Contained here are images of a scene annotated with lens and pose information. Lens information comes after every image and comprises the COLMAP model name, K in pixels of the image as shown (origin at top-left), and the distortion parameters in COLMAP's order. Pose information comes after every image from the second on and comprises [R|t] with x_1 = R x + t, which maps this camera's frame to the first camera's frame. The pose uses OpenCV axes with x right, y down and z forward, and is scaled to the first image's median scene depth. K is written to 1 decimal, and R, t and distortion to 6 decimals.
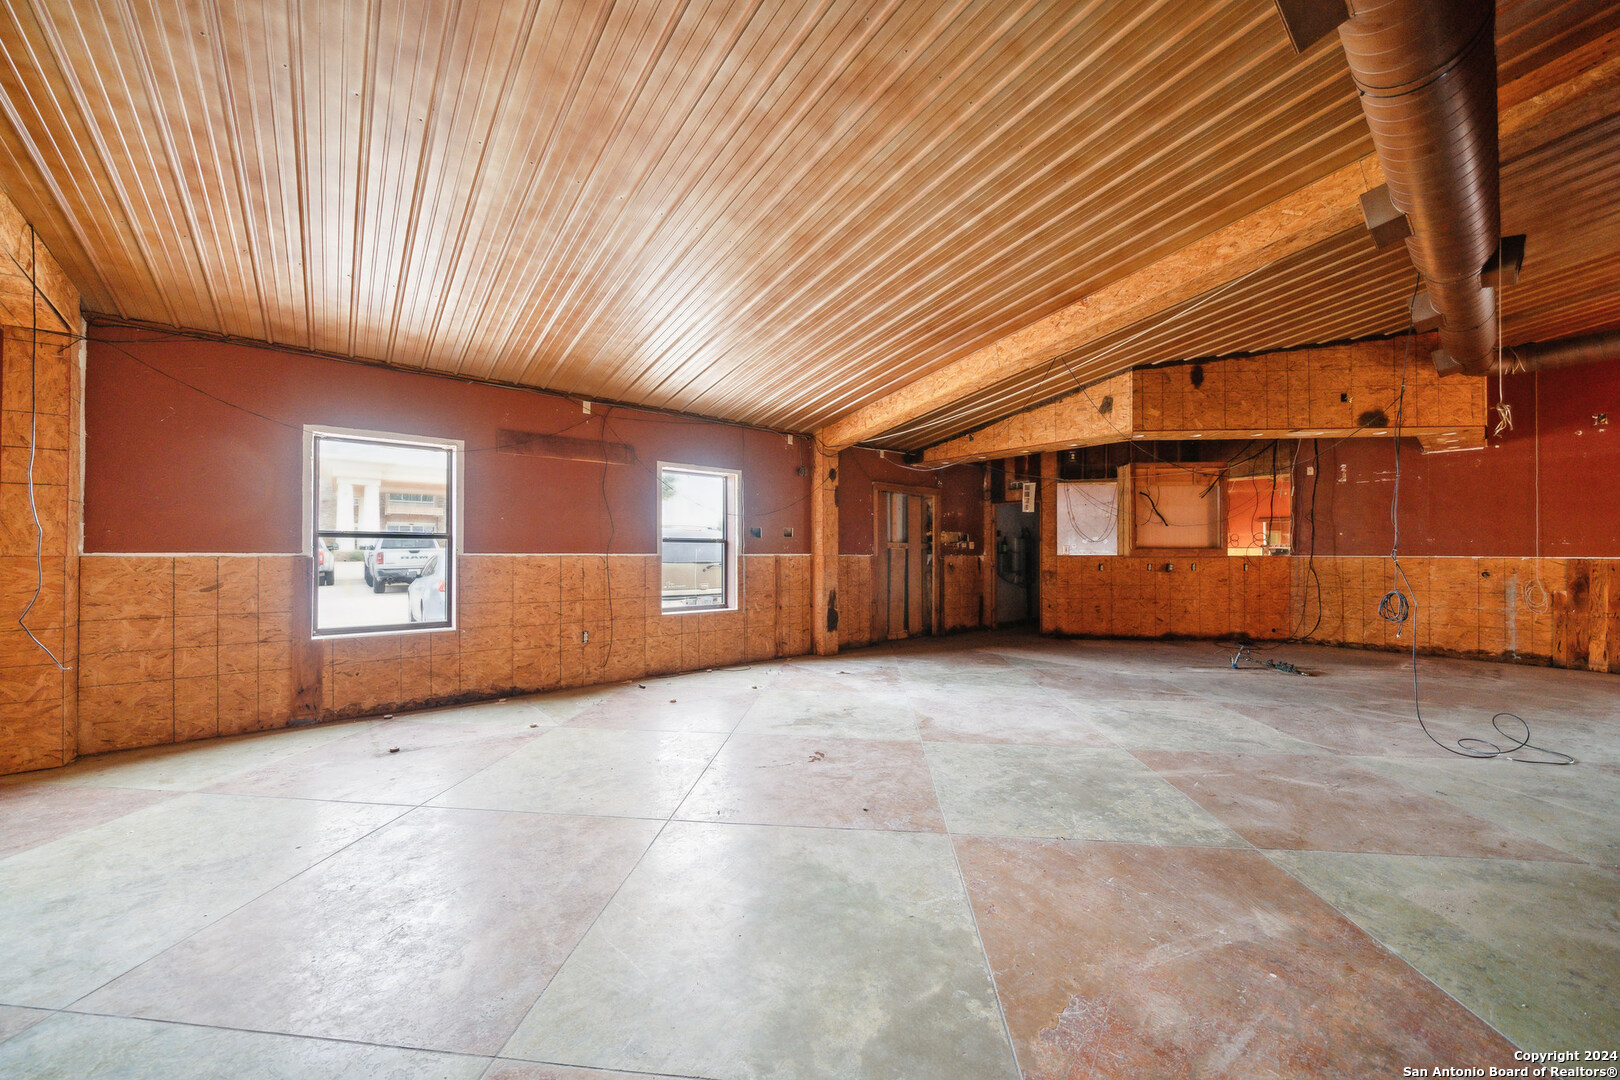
lens RADIAL K [[581.3, 0, 816.2], [0, 581.3, 549.4], [0, 0, 1]] dist [-0.005366, 0.000552]
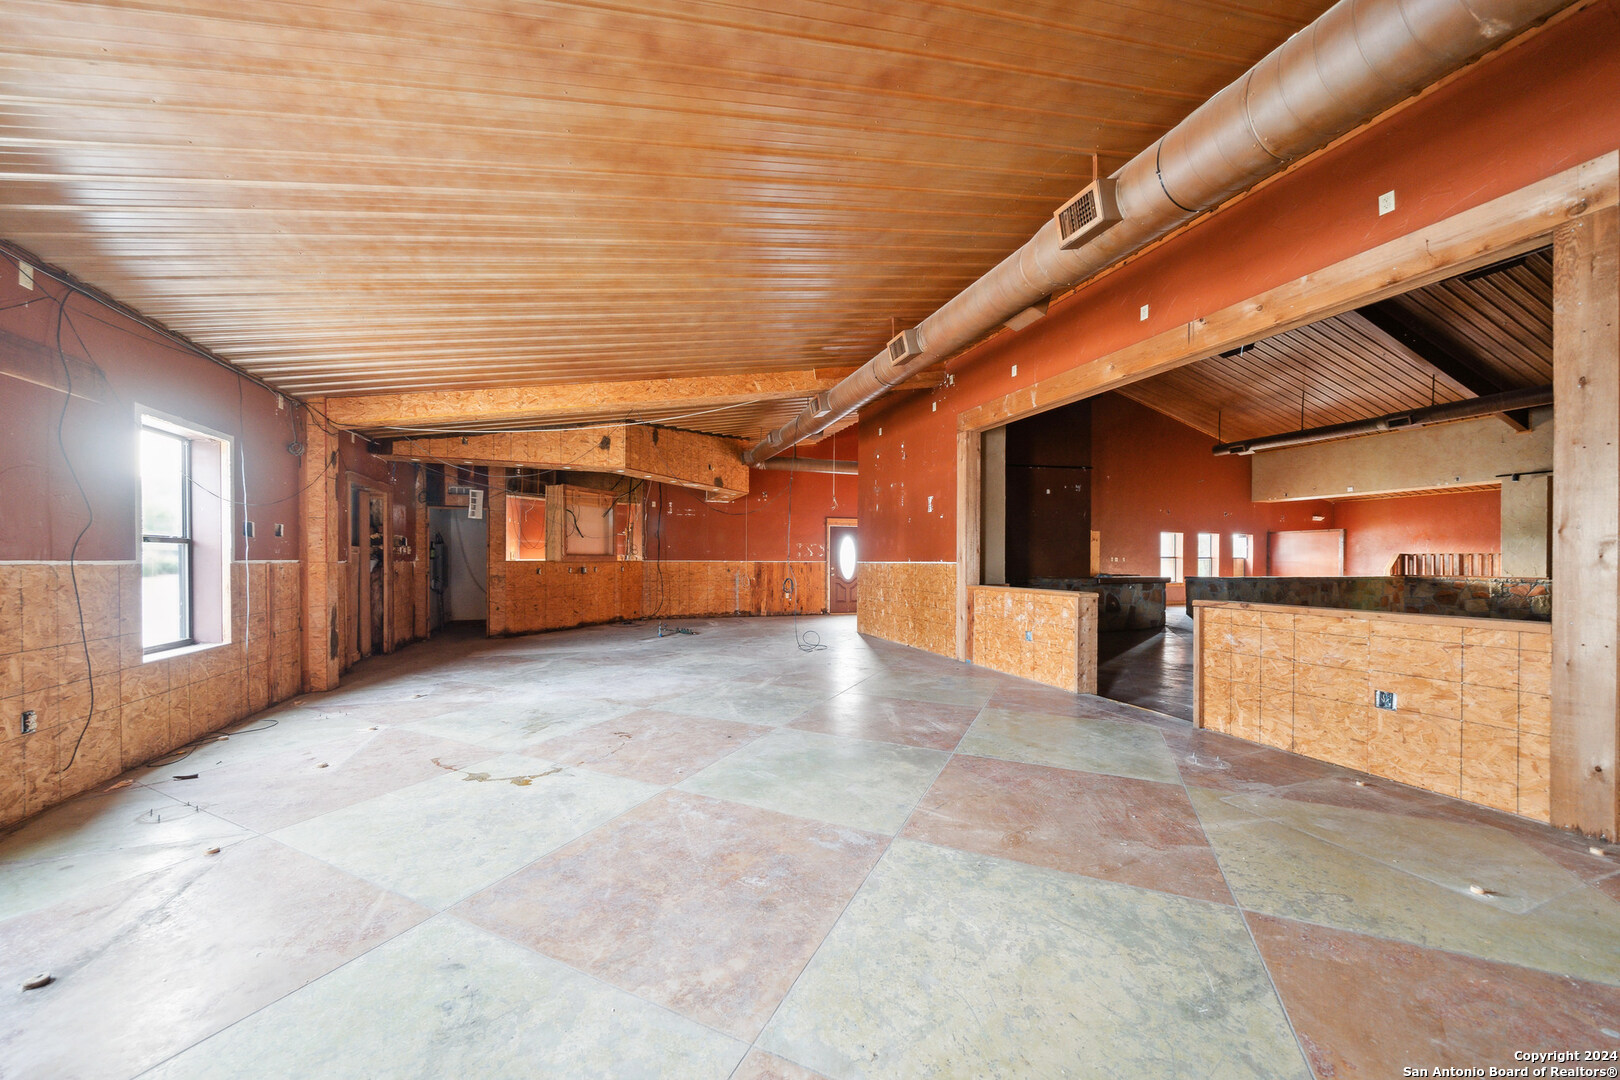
lens RADIAL K [[581.3, 0, 804.9], [0, 581.3, 563.0], [0, 0, 1]] dist [-0.005366, 0.000552]
pose [[0.336967, -0.006617, 0.941493, -0.556149], [-0.008195, 0.999917, 0.009961, -0.001490], [-0.941481, -0.011072, 0.336884, 0.153222]]
